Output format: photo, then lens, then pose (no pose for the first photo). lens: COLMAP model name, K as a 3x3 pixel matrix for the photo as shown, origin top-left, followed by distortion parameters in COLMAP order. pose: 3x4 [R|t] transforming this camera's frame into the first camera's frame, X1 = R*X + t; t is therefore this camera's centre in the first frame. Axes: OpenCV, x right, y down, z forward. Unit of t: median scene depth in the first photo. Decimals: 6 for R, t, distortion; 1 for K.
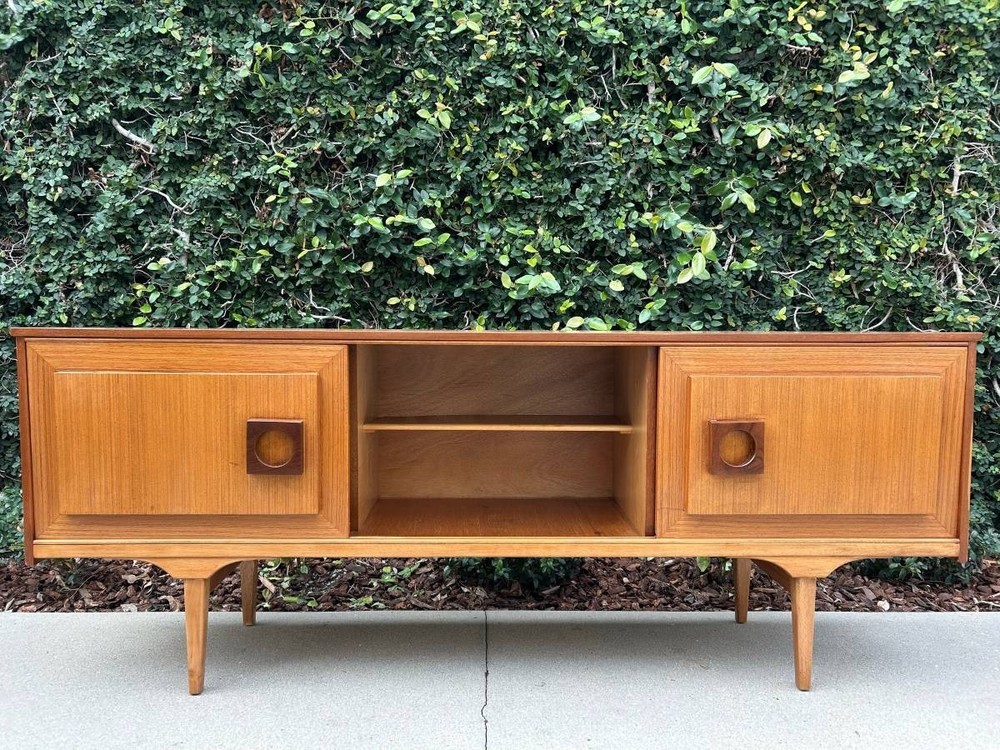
lens RADIAL K [[763.8, 0, 498.9], [0, 763.8, 377.2], [0, 0, 1]] dist [0.042591, -0.049523]
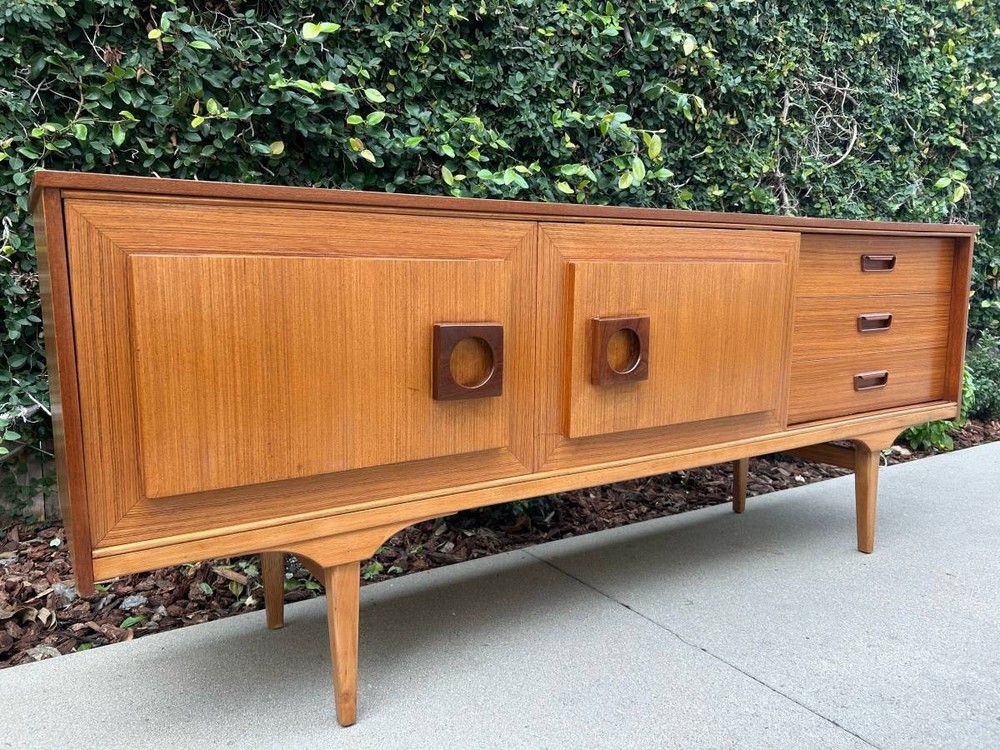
lens RADIAL K [[763.8, 0, 499.0], [0, 763.8, 381.1], [0, 0, 1]] dist [0.042591, -0.049523]
pose [[0.857125, -0.079259, 0.508974, -0.395521], [0.042171, 0.995572, 0.084017, 0.031276], [-0.513379, -0.050549, 0.856672, 0.226419]]
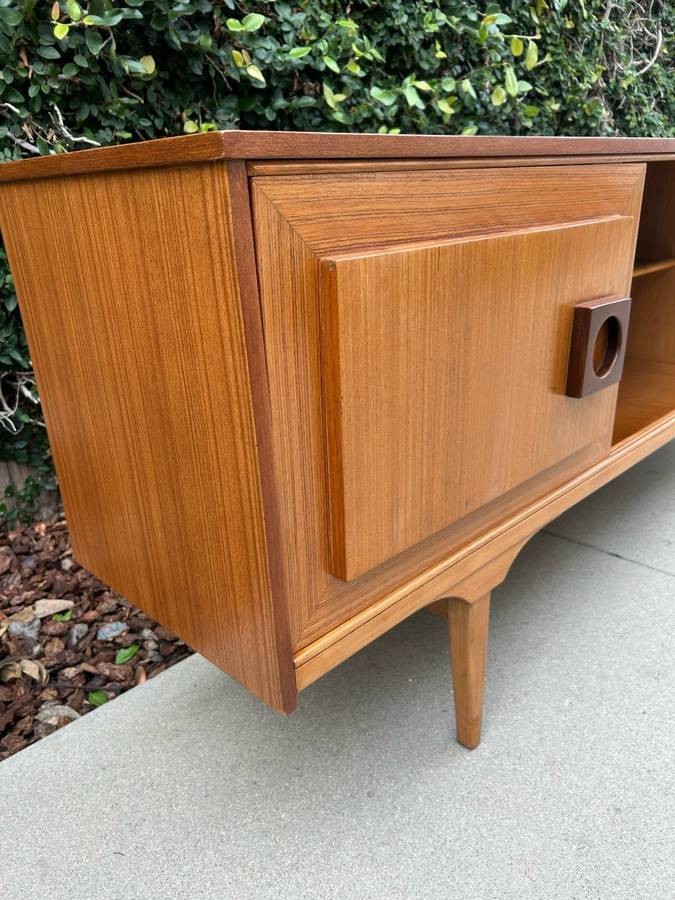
lens RADIAL K [[687.4, 0, 343.4], [0, 687.4, 458.7], [0, 0, 1]] dist [0.042591, -0.049523]
pose [[0.723029, -0.291928, 0.626104, -0.503556], [0.097680, 0.940421, 0.325680, -0.014884], [-0.683877, -0.174318, 0.708467, 0.455358]]
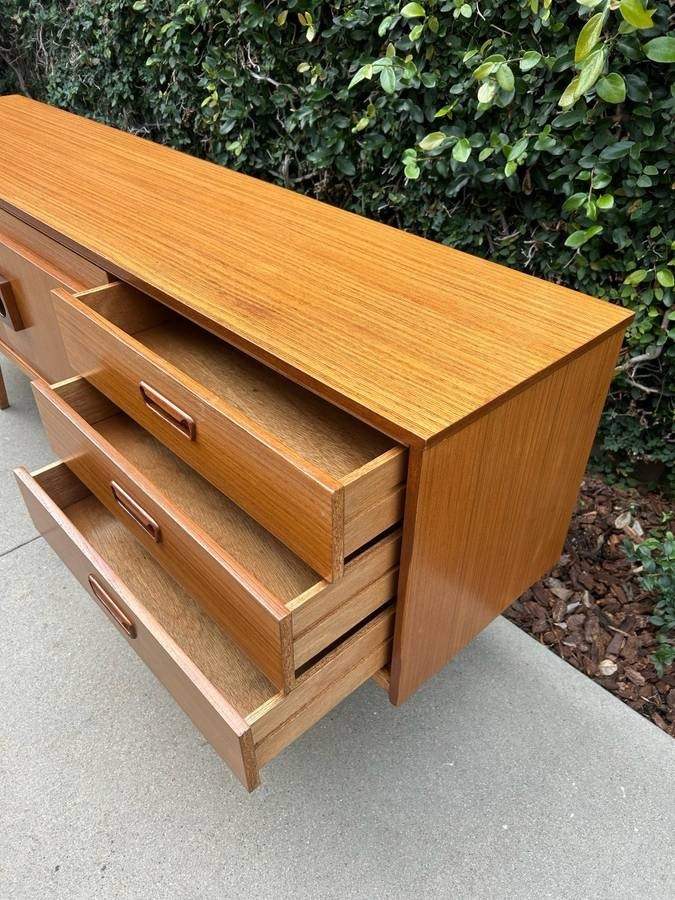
lens RADIAL K [[687.4, 0, 333.9], [0, 687.4, 458.0], [0, 0, 1]] dist [0.042591, -0.049523]
pose [[0.666749, 0.455151, -0.590155, 0.542119], [-0.057612, 0.820962, 0.568069, -0.186835], [0.743052, -0.344760, 0.573598, 0.446501]]
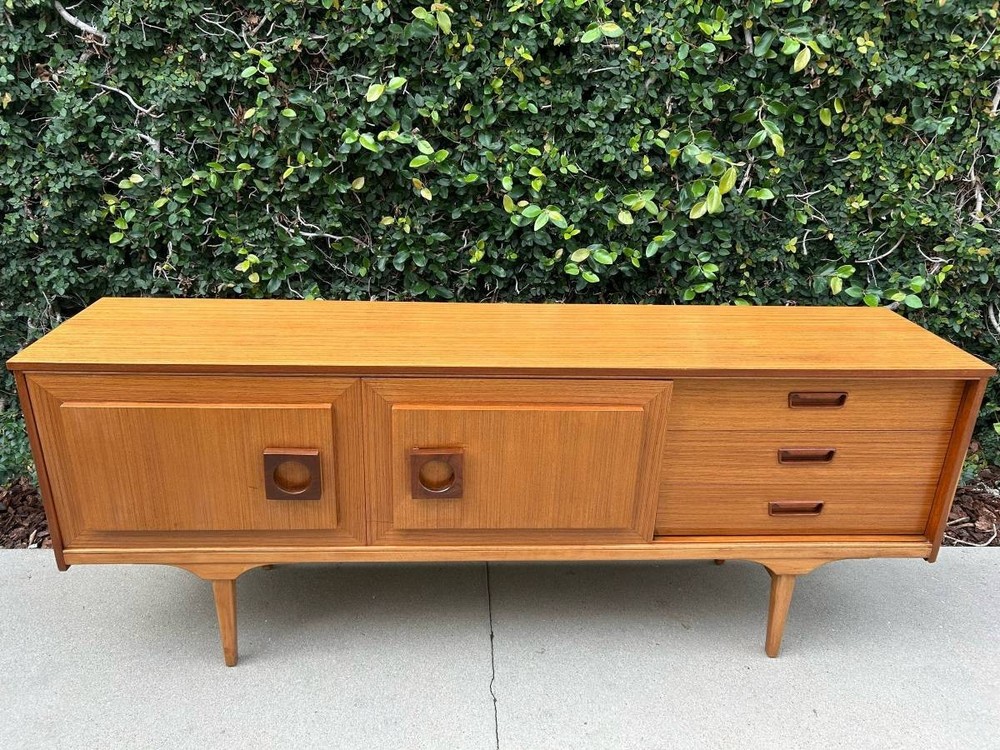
lens RADIAL K [[763.8, 0, 495.0], [0, 763.8, 371.6], [0, 0, 1]] dist [0.042591, -0.049523]
pose [[0.999260, 0.011285, 0.036784, -0.039111], [-0.022182, 0.950120, 0.311094, -0.223776], [-0.031439, -0.311680, 0.949667, 0.043580]]
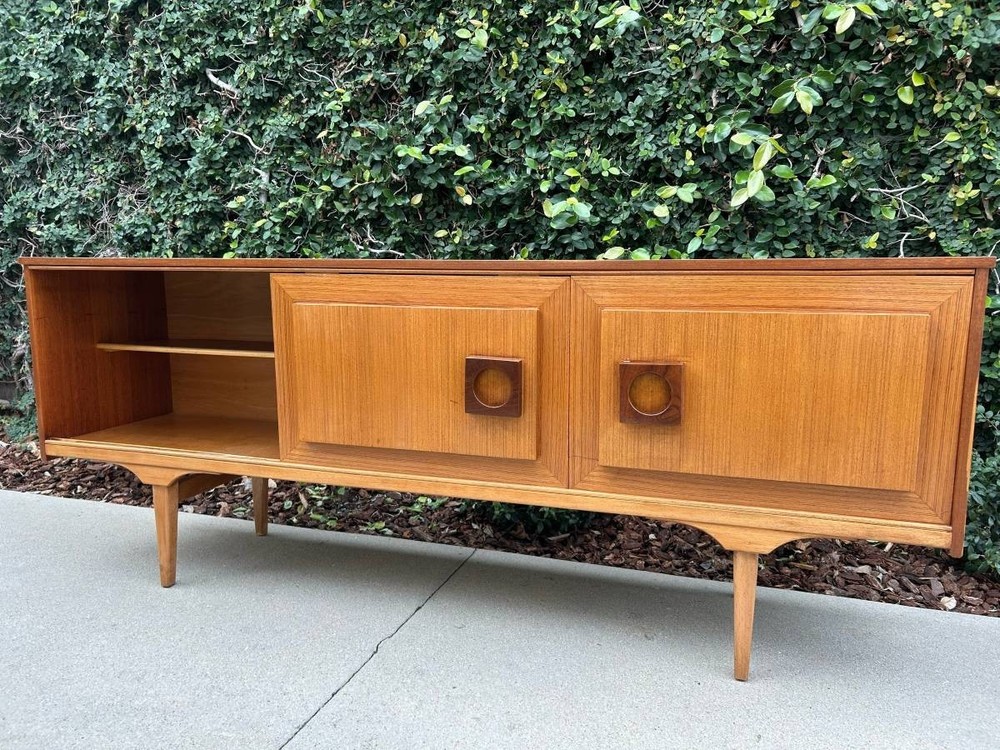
lens RADIAL K [[763.8, 0, 494.9], [0, 763.8, 379.6], [0, 0, 1]] dist [0.042591, -0.049523]
pose [[0.941297, 0.047088, -0.334279, 0.271245], [-0.020805, 0.996433, 0.081778, 0.006046], [0.336937, -0.070023, 0.938920, 0.085187]]
